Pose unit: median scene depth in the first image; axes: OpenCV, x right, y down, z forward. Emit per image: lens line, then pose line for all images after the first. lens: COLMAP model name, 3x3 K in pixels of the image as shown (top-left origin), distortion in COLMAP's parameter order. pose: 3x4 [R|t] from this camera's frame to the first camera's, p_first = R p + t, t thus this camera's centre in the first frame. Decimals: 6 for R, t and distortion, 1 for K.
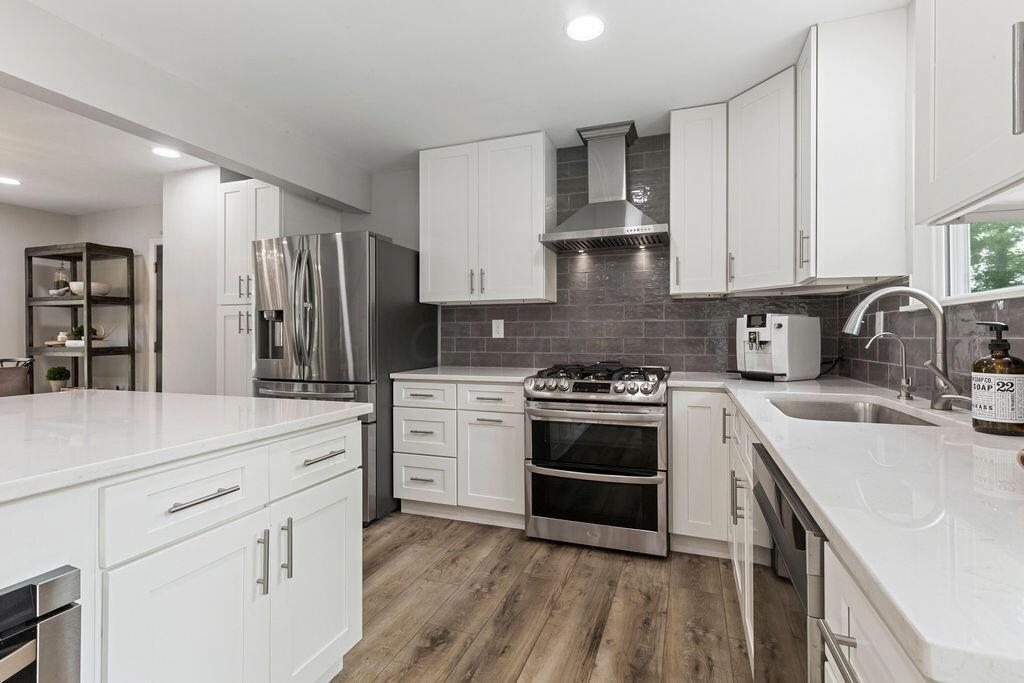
lens RADIAL K [[468.9, 0, 515.7], [0, 468.9, 335.0], [0, 0, 1]] dist [0.001398, -0.000371]
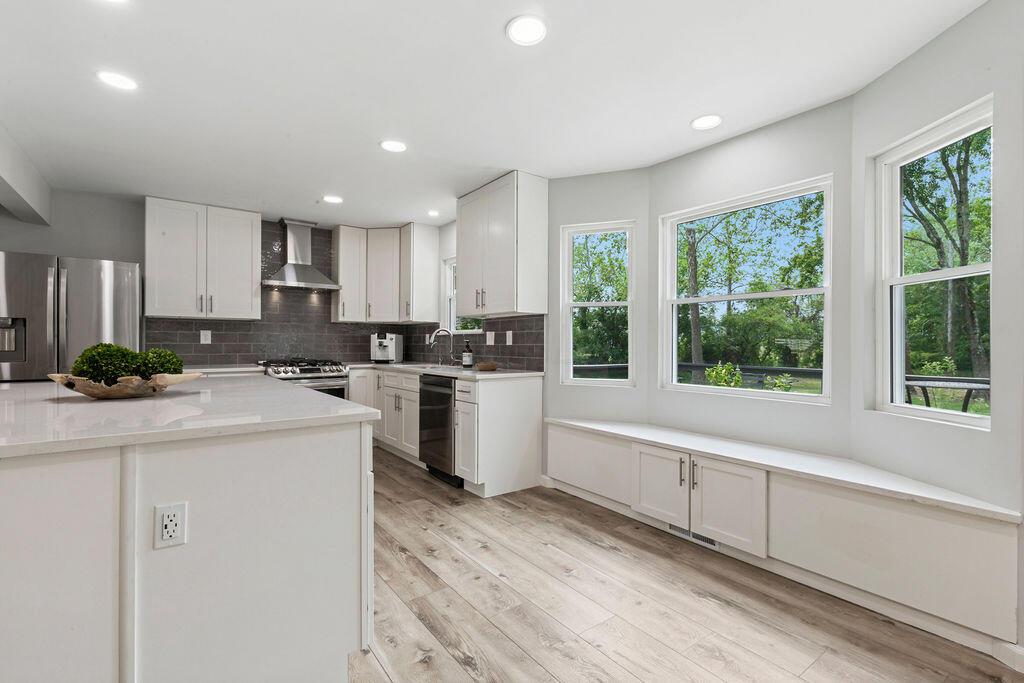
lens RADIAL K [[468.9, 0, 536.6], [0, 468.9, 344.9], [0, 0, 1]] dist [0.001398, -0.000371]
pose [[0.517520, 0.002019, 0.855669, -0.879709], [-0.006179, 0.999980, 0.001377, 0.001989], [-0.855649, -0.006000, 0.517522, -0.668918]]
